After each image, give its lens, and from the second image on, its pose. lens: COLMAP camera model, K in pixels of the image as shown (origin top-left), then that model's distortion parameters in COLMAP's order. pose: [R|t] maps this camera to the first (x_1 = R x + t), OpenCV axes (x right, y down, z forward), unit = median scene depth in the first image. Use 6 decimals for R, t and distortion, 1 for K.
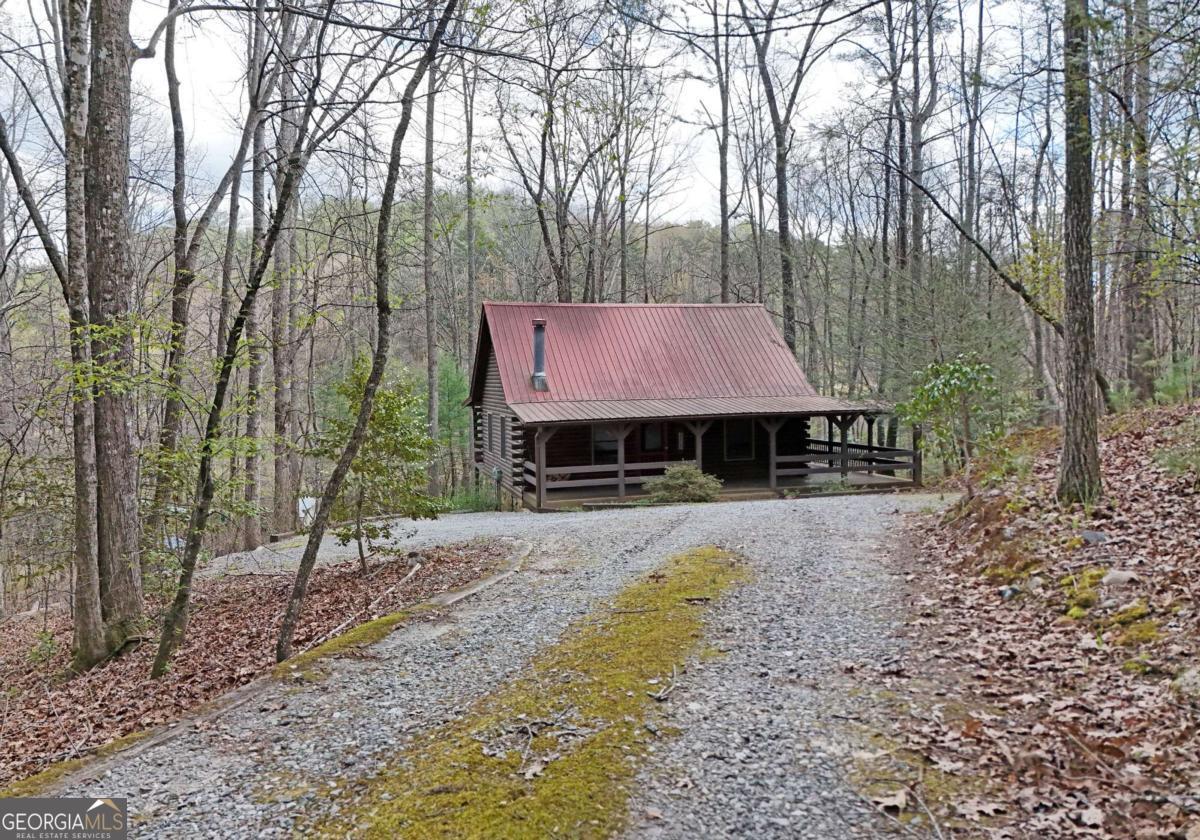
lens RADIAL K [[868.3, 0, 594.6], [0, 868.3, 411.6], [0, 0, 1]] dist [0.080449, -0.093772]
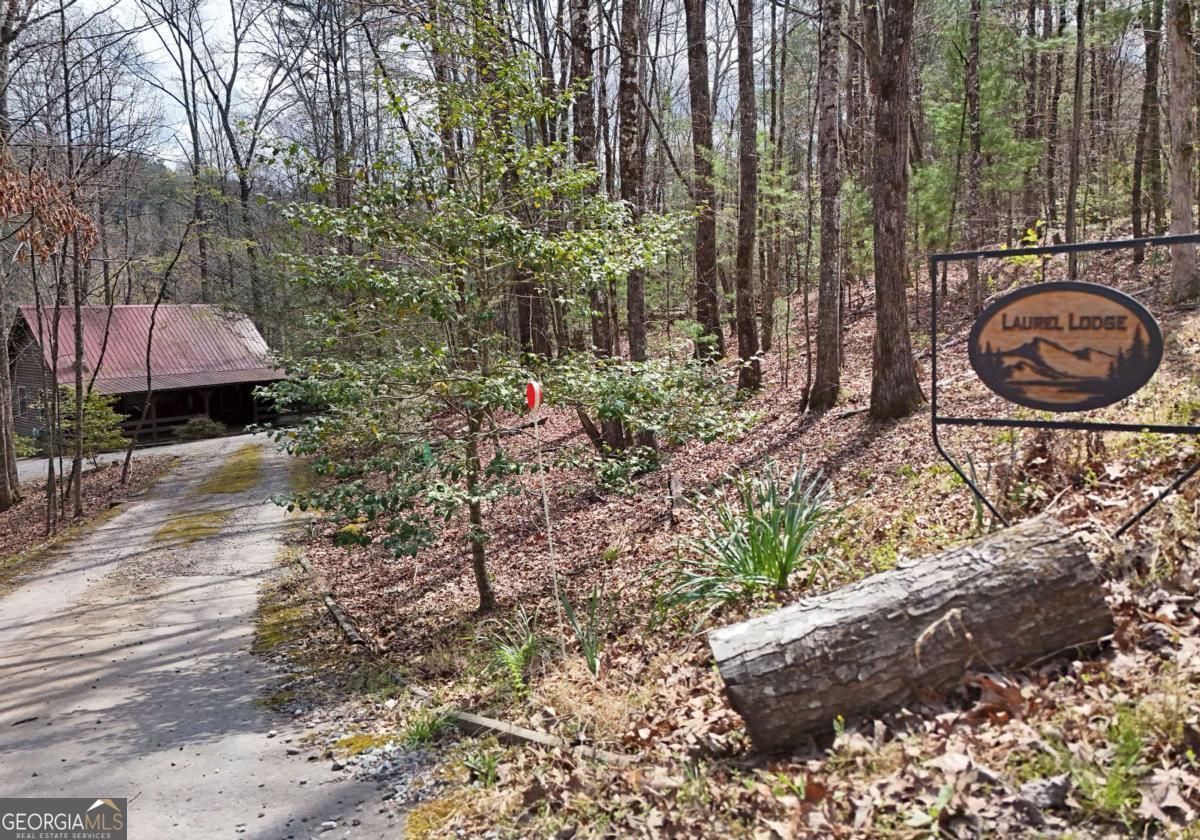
lens RADIAL K [[868.3, 0, 594.6], [0, 868.3, 411.6], [0, 0, 1]] dist [0.080449, -0.093772]
pose [[0.830593, -0.072263, 0.552171, -0.182186], [0.032979, 0.996188, 0.080764, -0.052826], [-0.555903, -0.048872, 0.829810, -0.716275]]
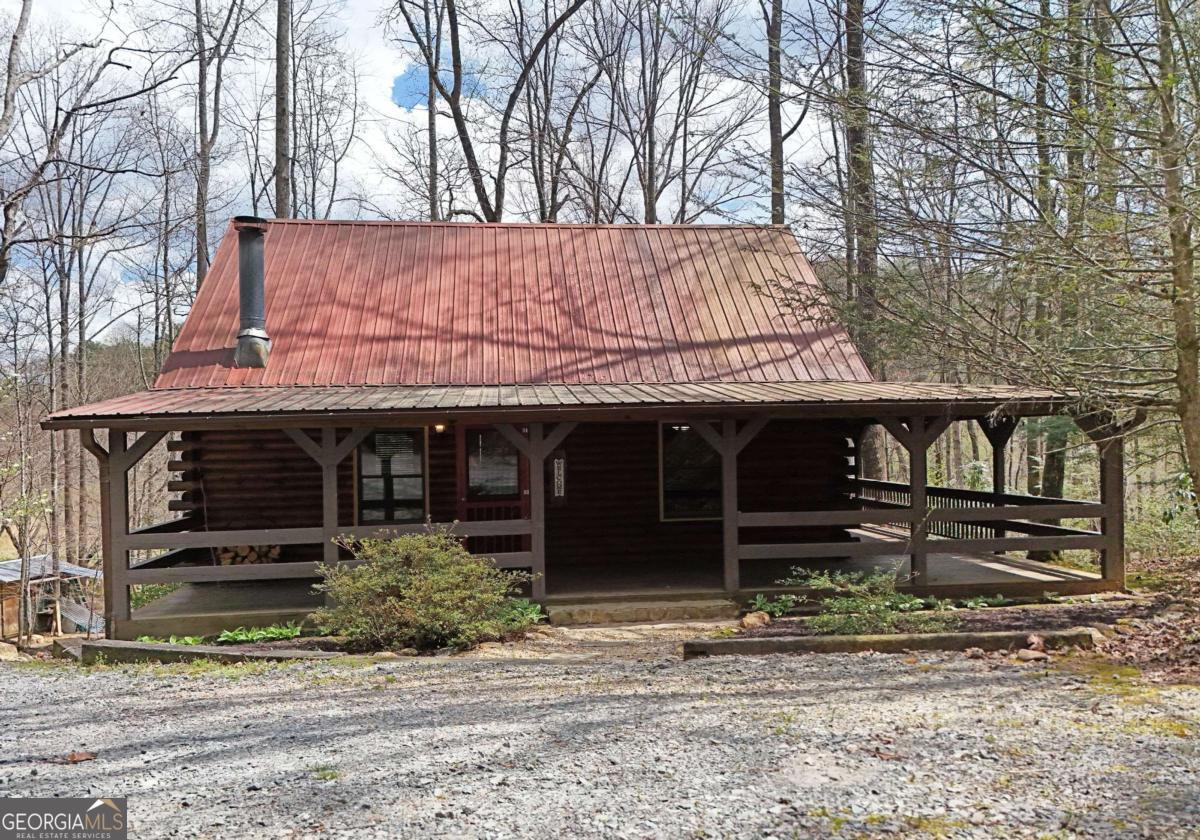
lens RADIAL K [[868.3, 0, 594.6], [0, 868.3, 411.6], [0, 0, 1]] dist [0.080449, -0.093772]
pose [[0.986357, -0.005395, -0.164533, 0.196811], [-0.004904, 0.998057, -0.062121, 0.028172], [0.164548, 0.062080, 0.984414, 0.552978]]
